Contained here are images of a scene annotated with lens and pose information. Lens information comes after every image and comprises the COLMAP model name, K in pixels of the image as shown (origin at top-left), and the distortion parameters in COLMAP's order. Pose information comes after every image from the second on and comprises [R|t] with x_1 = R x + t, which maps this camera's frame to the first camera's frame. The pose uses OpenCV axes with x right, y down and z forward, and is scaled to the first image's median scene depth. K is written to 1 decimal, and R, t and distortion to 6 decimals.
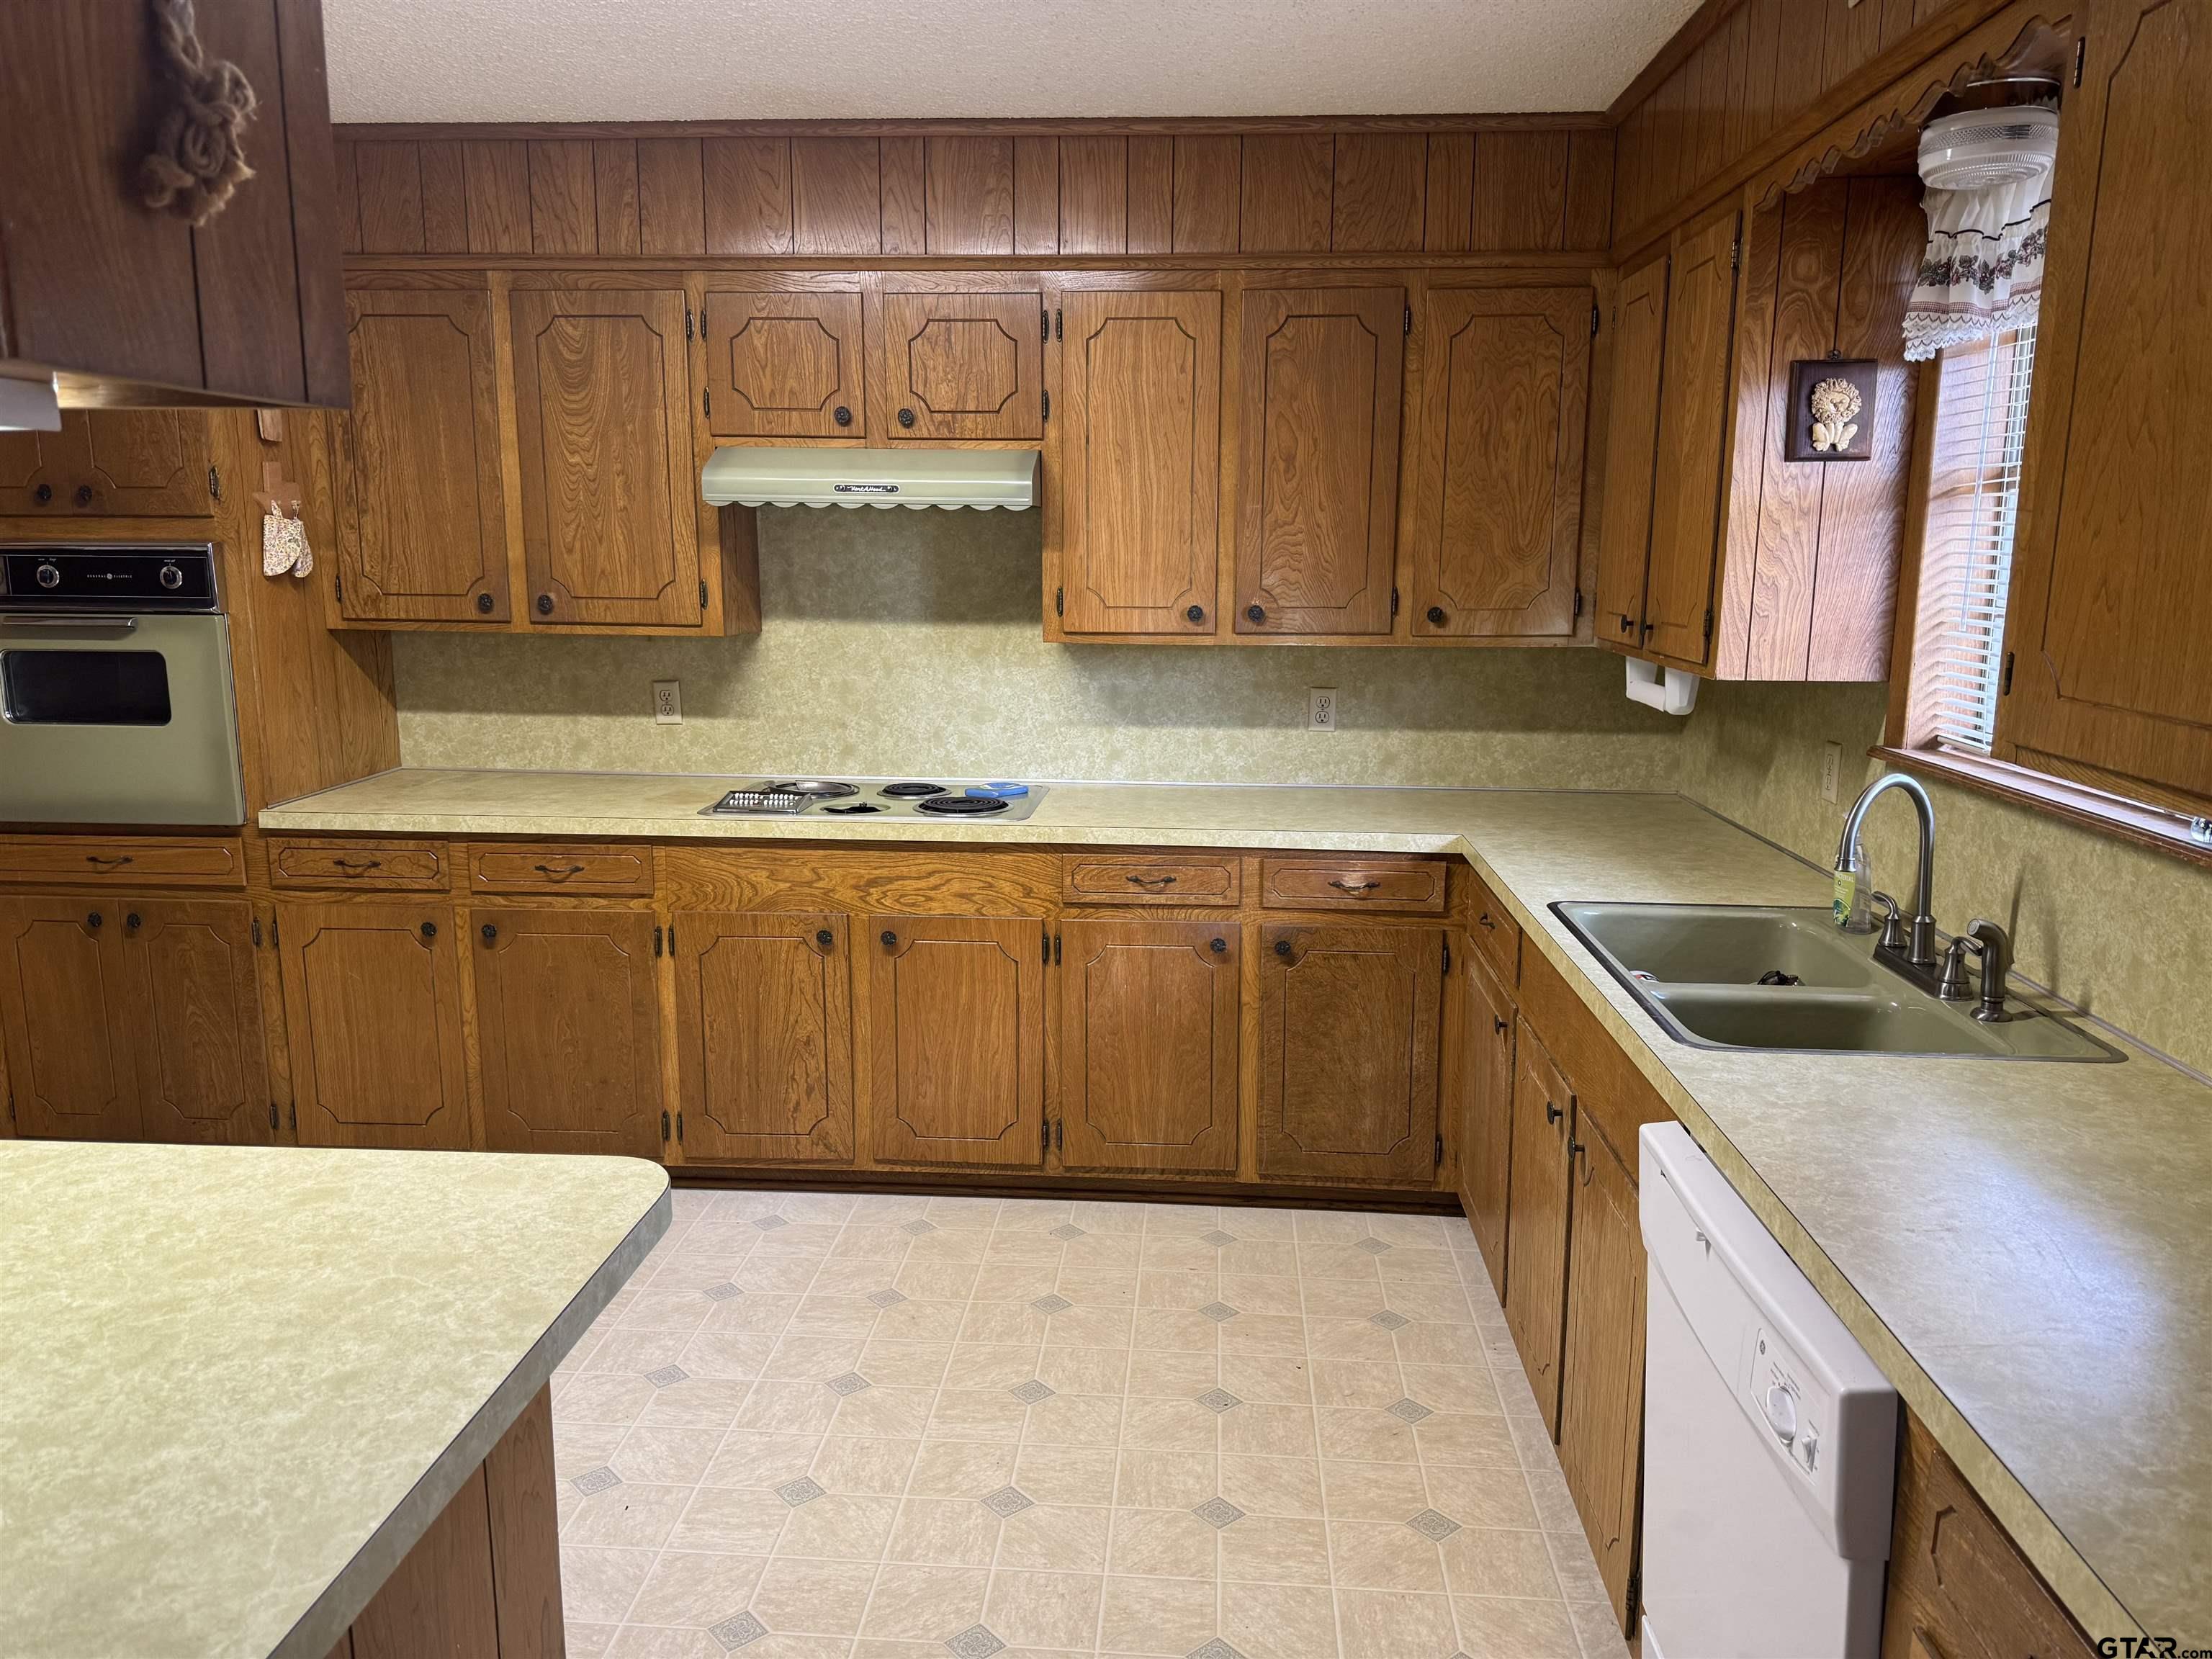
lens RADIAL K [[1532.1, 0, 1119.0], [0, 1532.1, 836.3], [0, 0, 1]] dist [0.106513, -0.149382]
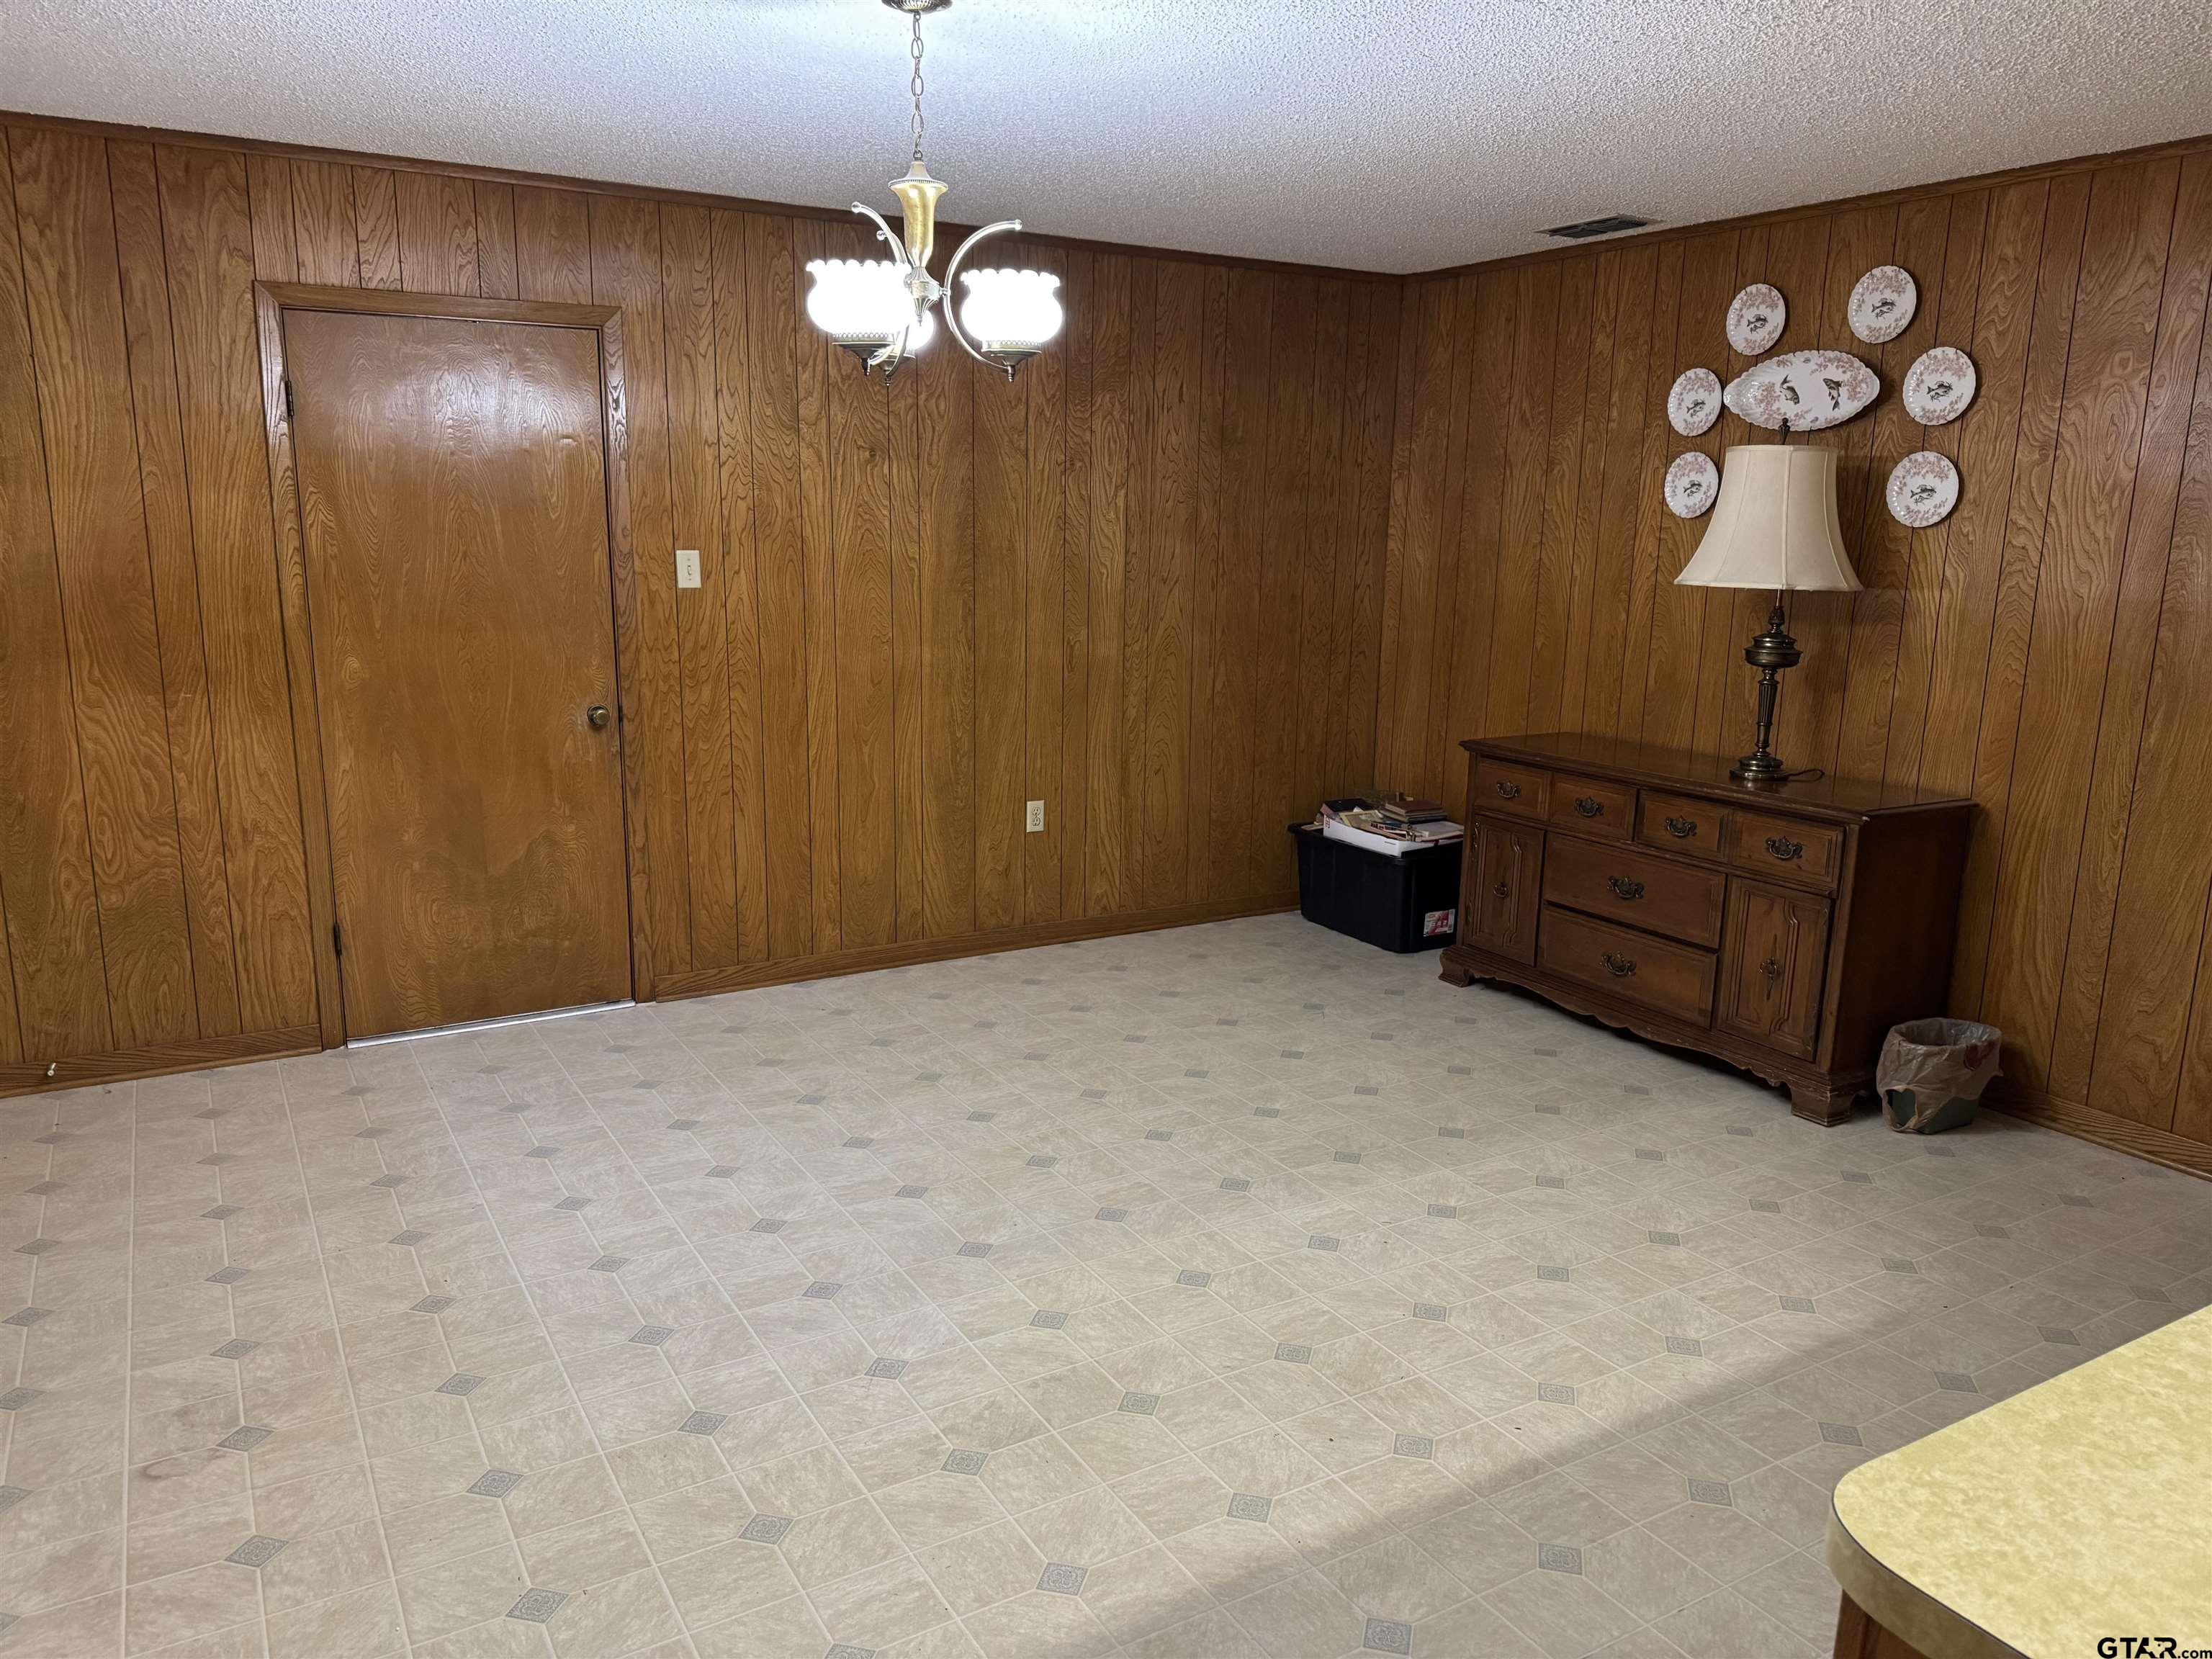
lens RADIAL K [[1580.7, 0, 1107.1], [0, 1580.7, 833.1], [0, 0, 1]] dist [0.029536, -0.045191]
pose [[-0.825580, 0.094478, -0.556320, 0.118064], [-0.124770, 0.930919, 0.343254, -0.321237], [0.550319, 0.352795, -0.756759, 1.671620]]
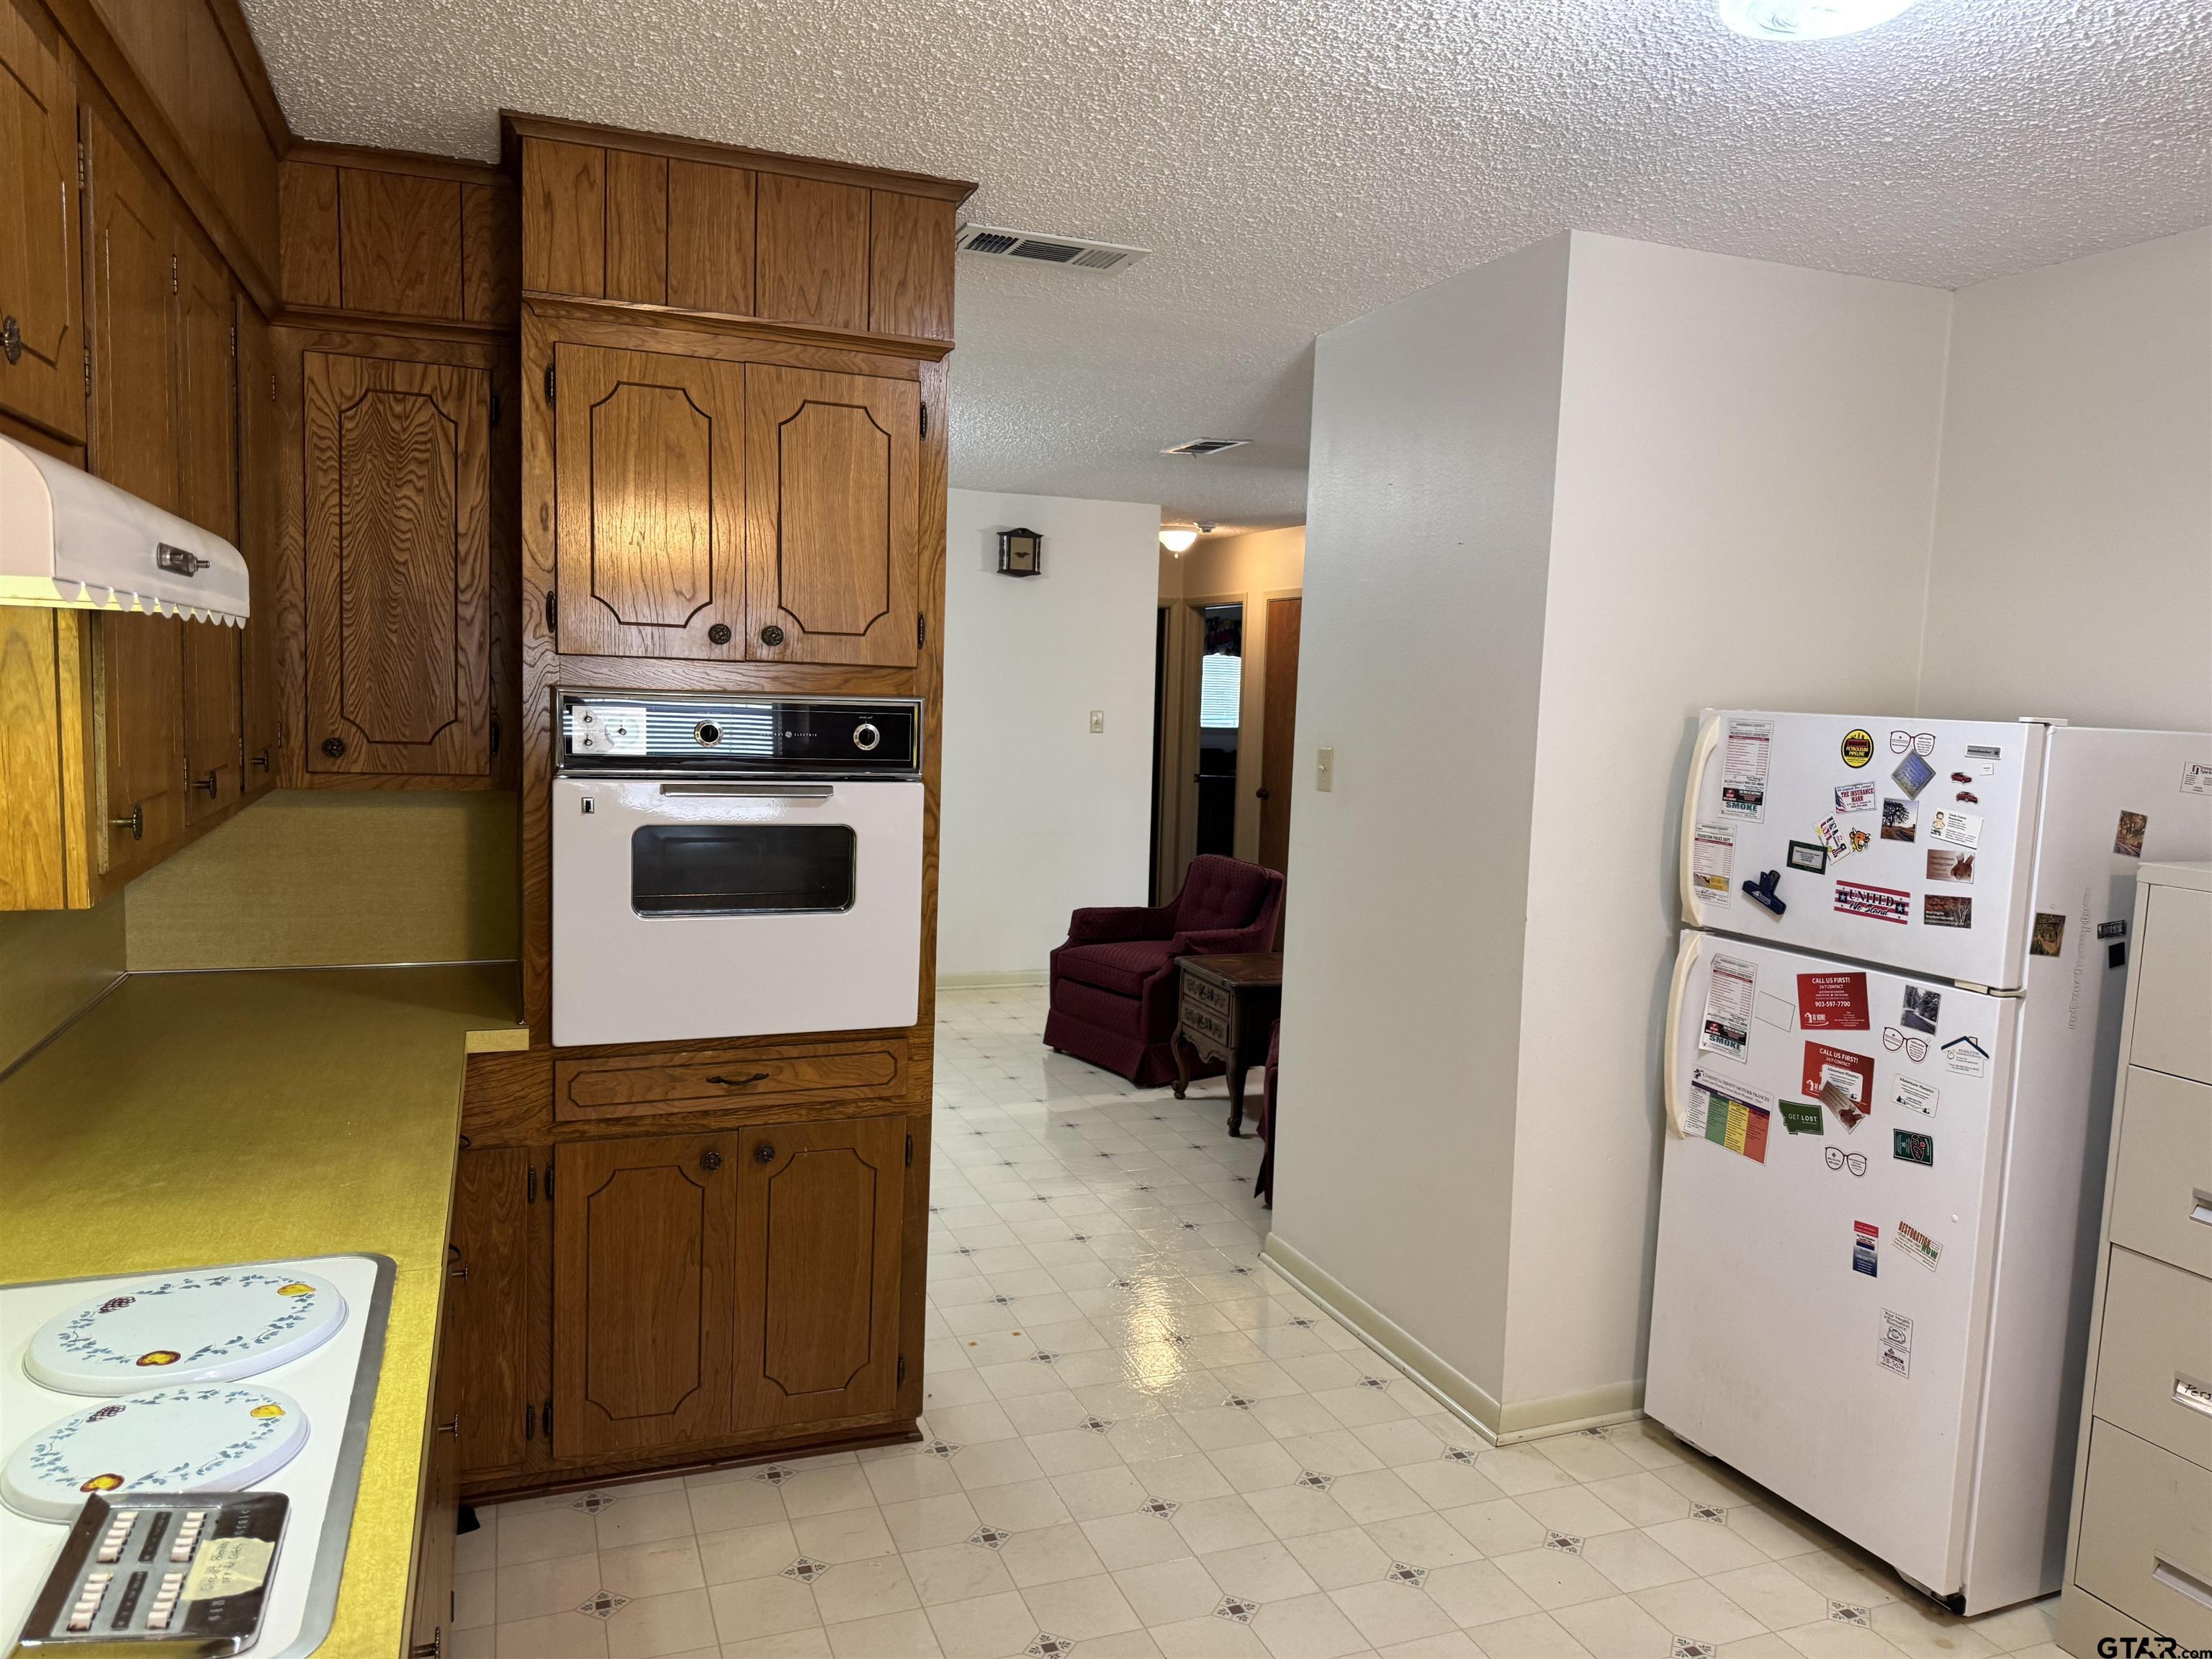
lens RADIAL K [[1551.0, 0, 1101.1], [0, 1551.0, 826.5], [0, 0, 1]] dist [0.091656, -0.110350]
pose [[0.914109, -0.011769, 0.405298, -0.796408], [0.043437, 0.996669, -0.069027, -0.050895], [-0.403136, 0.080703, 0.911575, 0.174507]]
